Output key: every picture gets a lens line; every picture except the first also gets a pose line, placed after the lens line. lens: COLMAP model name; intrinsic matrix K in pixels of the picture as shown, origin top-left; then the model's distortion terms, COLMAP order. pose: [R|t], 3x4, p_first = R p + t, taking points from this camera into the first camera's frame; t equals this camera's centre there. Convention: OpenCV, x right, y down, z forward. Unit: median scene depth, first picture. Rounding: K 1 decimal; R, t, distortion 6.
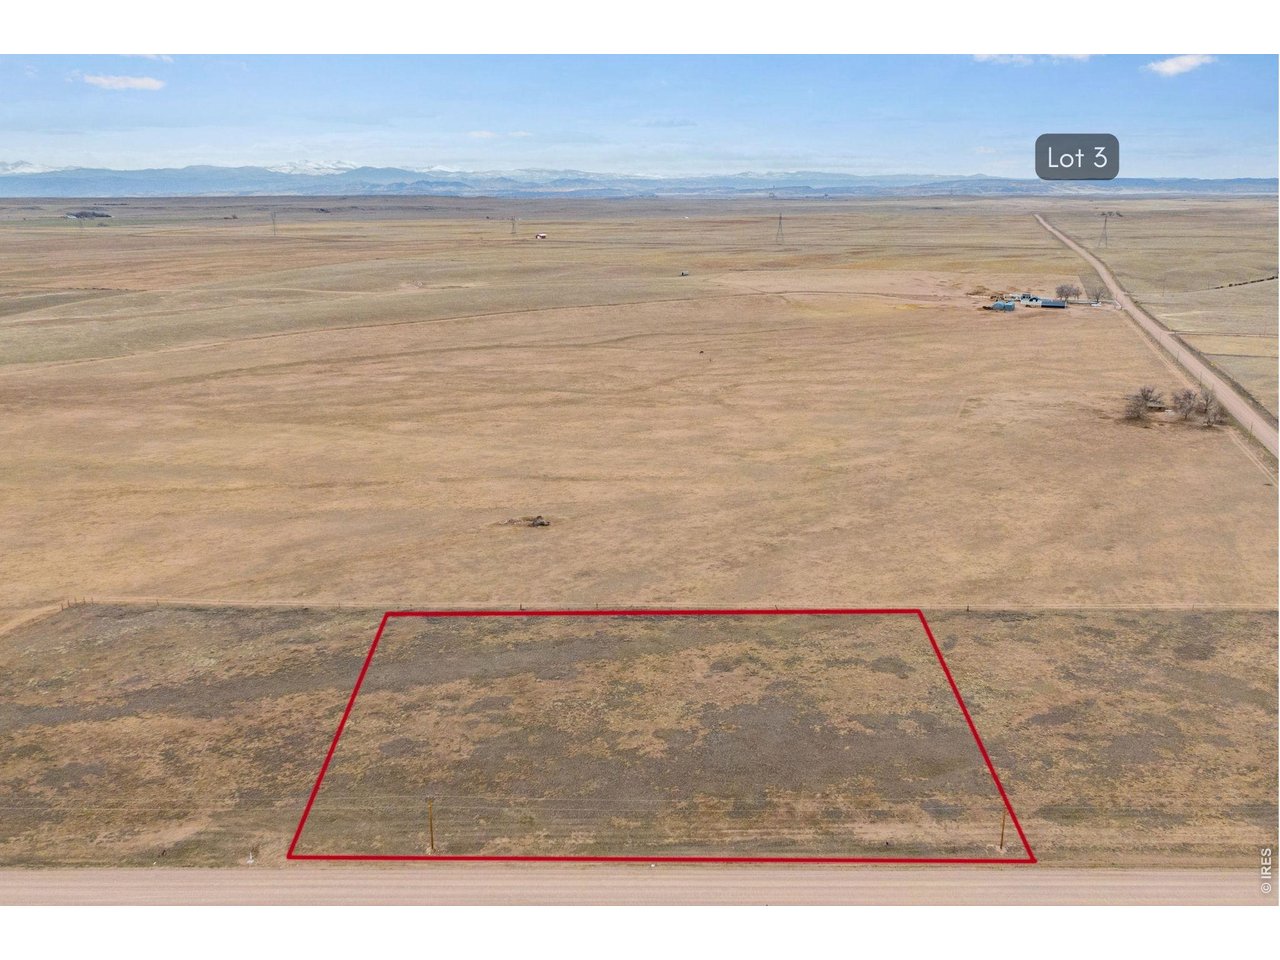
lens RADIAL K [[1043.3, 0, 640.0], [0, 1043.3, 480.0], [0, 0, 1]] dist [-0.003550, 0.001314]
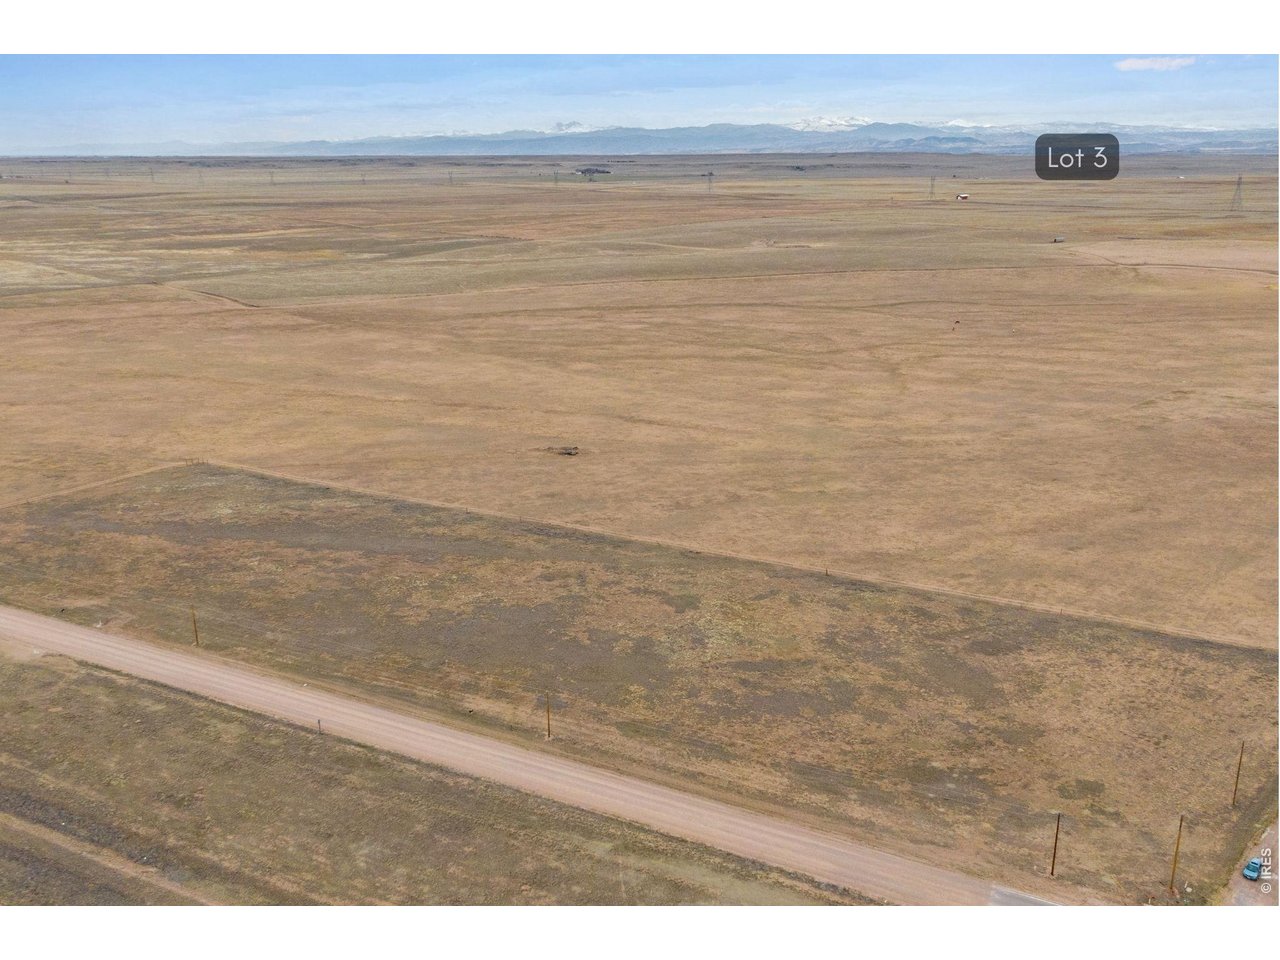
lens RADIAL K [[1069.4, 0, 640.0], [0, 1069.4, 480.0], [0, 0, 1]] dist [0.014408, 0.003208]
pose [[0.896115, 0.127893, -0.424996, 0.080373], [-0.114944, 0.991787, 0.056093, -0.000449], [0.428679, -0.001415, 0.903456, -0.002043]]
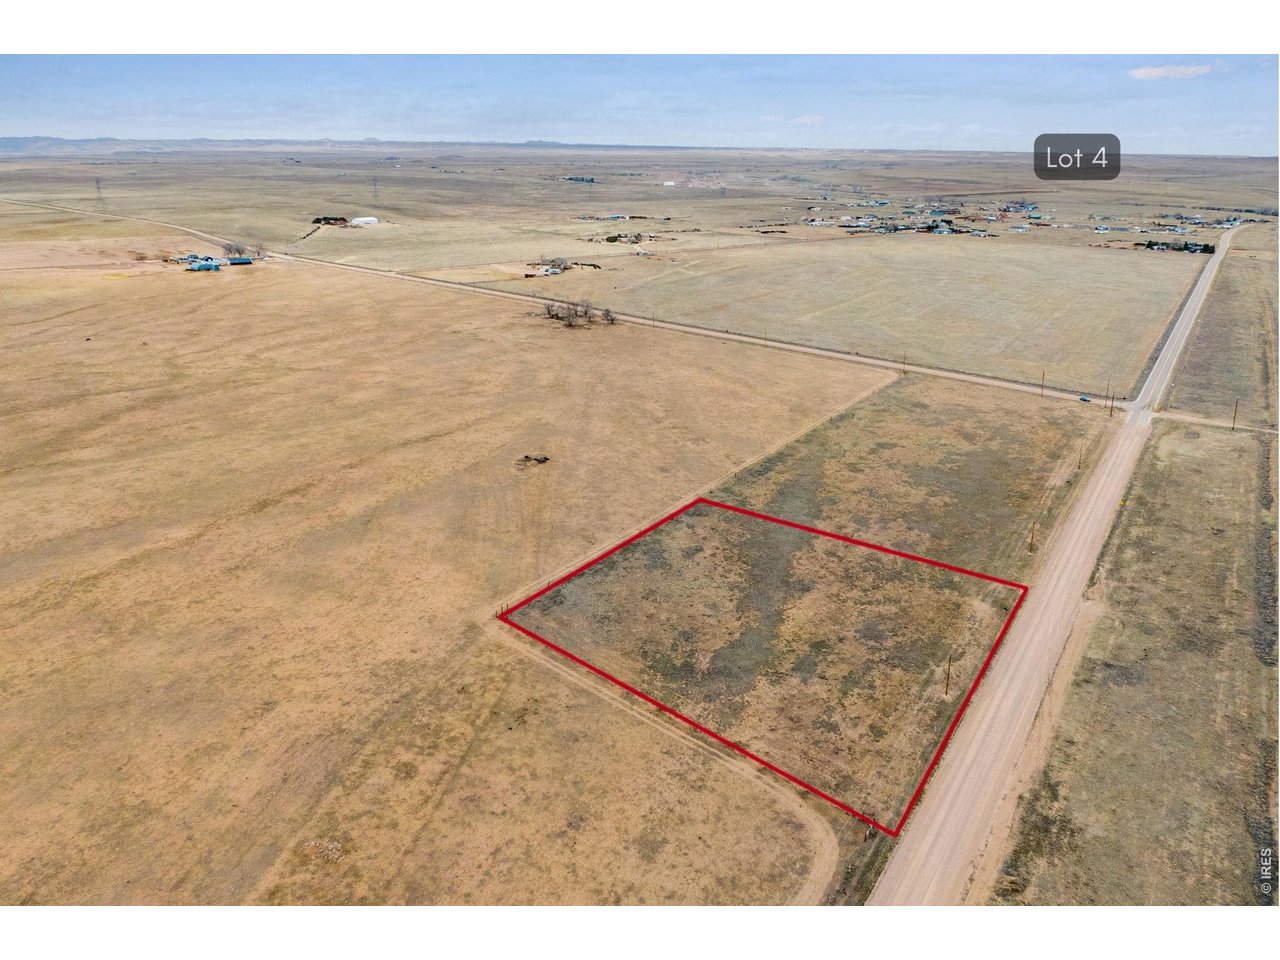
lens RADIAL K [[1069.4, 0, 640.0], [0, 1069.4, 480.0], [0, 0, 1]] dist [0.014408, 0.003208]
pose [[0.468391, -0.243900, 0.849189, -0.174002], [0.225840, 0.962263, 0.151809, -0.014719], [-0.854170, 0.120675, 0.505798, 0.058714]]
